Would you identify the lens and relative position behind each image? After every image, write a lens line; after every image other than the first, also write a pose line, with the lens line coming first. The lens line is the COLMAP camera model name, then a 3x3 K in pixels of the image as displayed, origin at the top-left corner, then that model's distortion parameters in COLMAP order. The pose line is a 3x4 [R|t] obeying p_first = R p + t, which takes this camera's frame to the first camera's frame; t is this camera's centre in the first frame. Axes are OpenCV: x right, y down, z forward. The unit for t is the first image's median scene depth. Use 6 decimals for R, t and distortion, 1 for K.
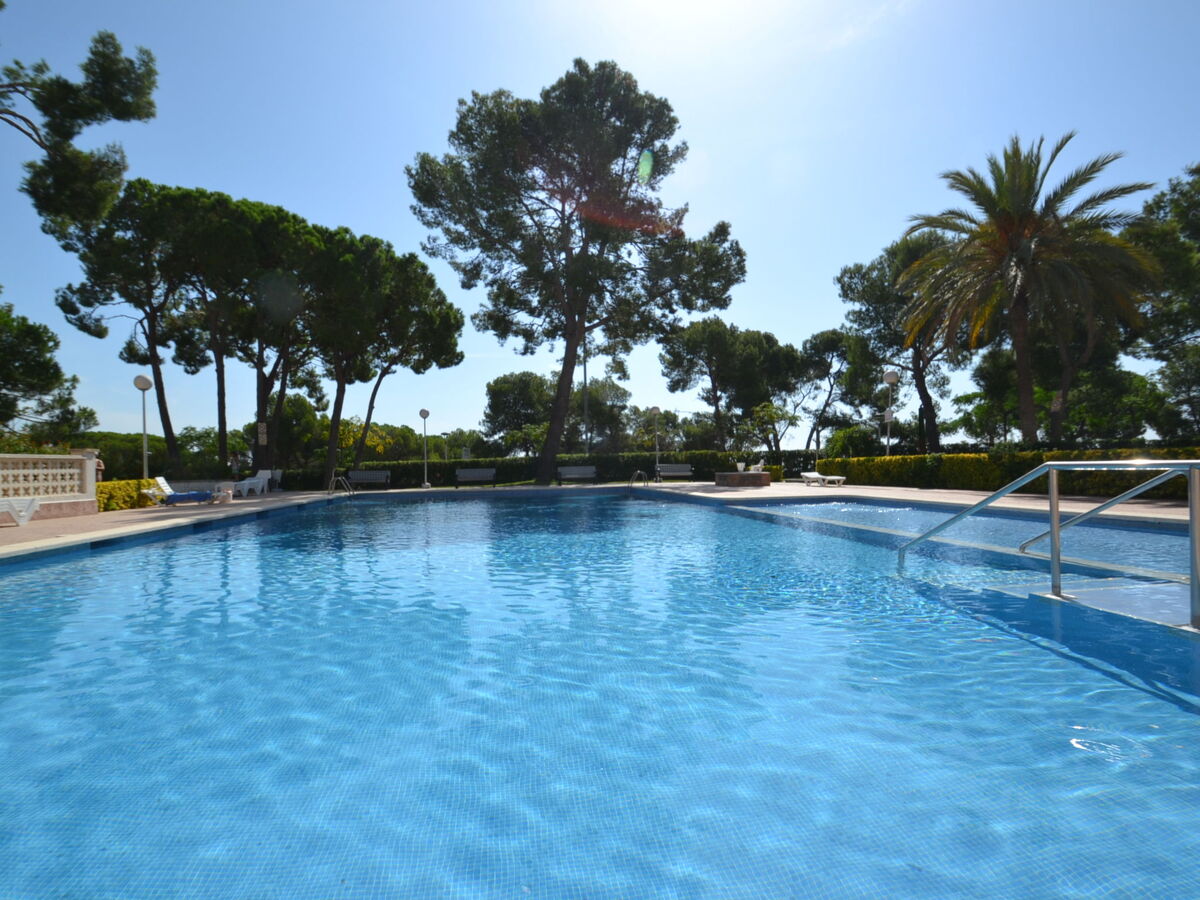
lens RADIAL K [[598.3, 0, 596.6], [0, 598.3, 463.1], [0, 0, 1]] dist [0.013113, -0.015919]
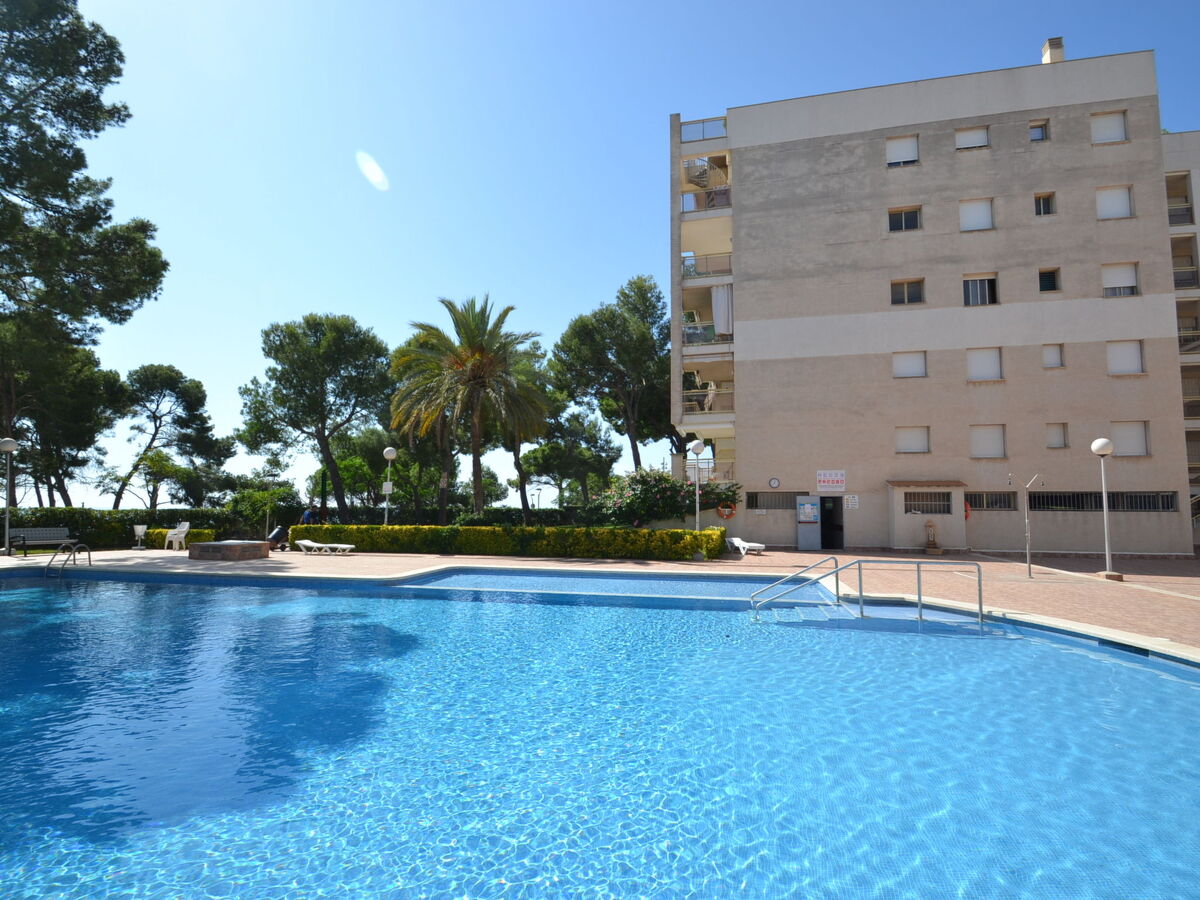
lens RADIAL K [[598.3, 0, 596.6], [0, 598.3, 463.1], [0, 0, 1]] dist [0.013113, -0.015919]
pose [[0.373616, 0.092837, 0.922926, -0.274636], [-0.019857, 0.995551, -0.092104, -0.021063], [-0.927371, 0.016085, 0.373798, 0.155672]]
